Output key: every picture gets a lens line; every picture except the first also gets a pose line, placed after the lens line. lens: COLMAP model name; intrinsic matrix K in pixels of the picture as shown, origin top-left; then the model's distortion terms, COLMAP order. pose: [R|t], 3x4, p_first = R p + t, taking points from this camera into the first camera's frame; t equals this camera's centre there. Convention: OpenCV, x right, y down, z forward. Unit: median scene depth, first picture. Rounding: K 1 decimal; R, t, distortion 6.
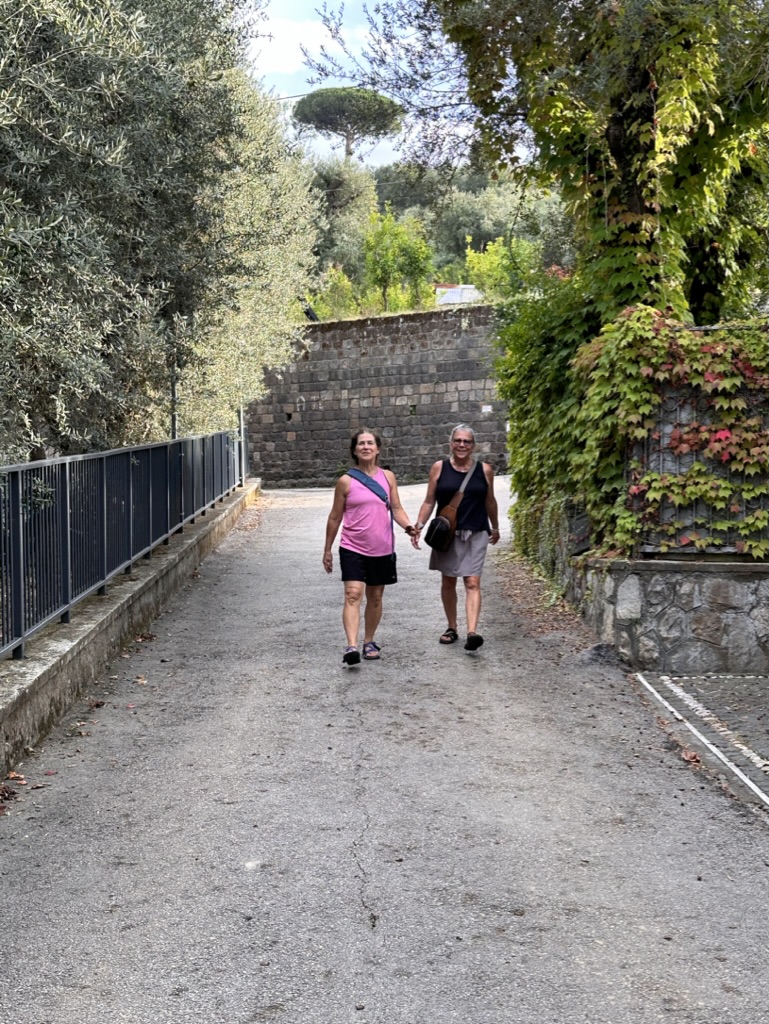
lens RADIAL K [[1422.0, 0, 387.0], [0, 1422.0, 510.2], [0, 0, 1]] dist [0.113849, 0.000000]
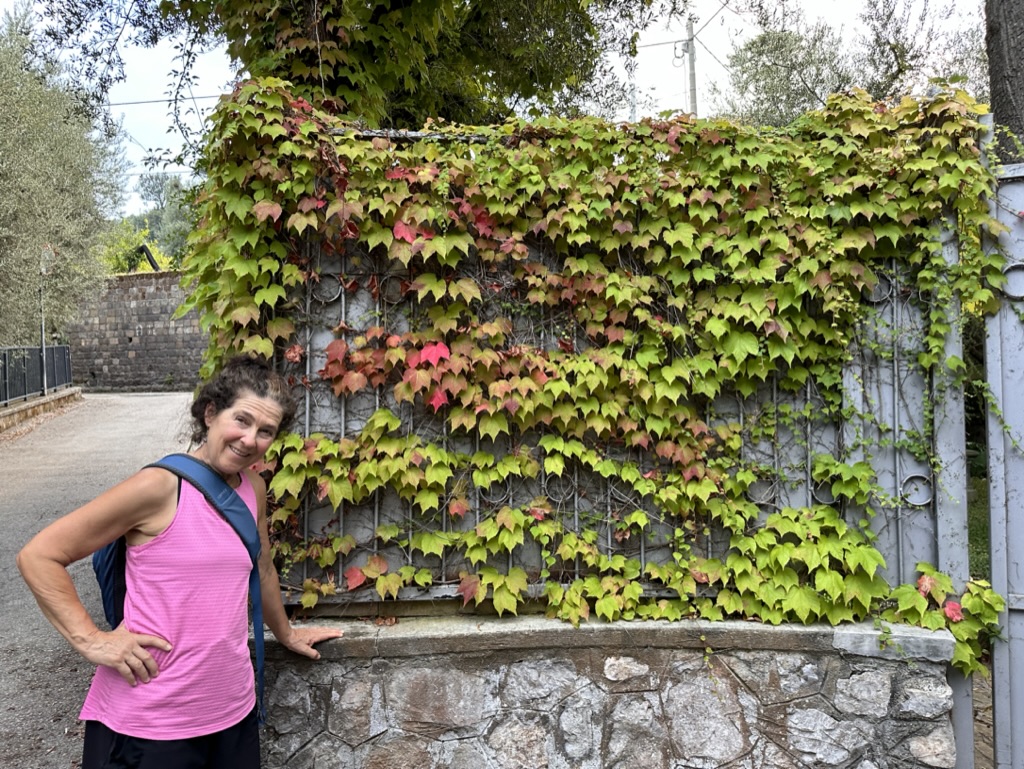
lens RADIAL K [[715.7, 0, 515.2], [0, 715.7, 379.8], [0, 0, 1]] dist [0.059471, -0.001629]
pose [[0.945971, 0.001229, 0.324250, 0.182123], [0.005604, 0.999781, -0.020139, -0.038864], [-0.324203, 0.020868, 0.945757, 0.761920]]
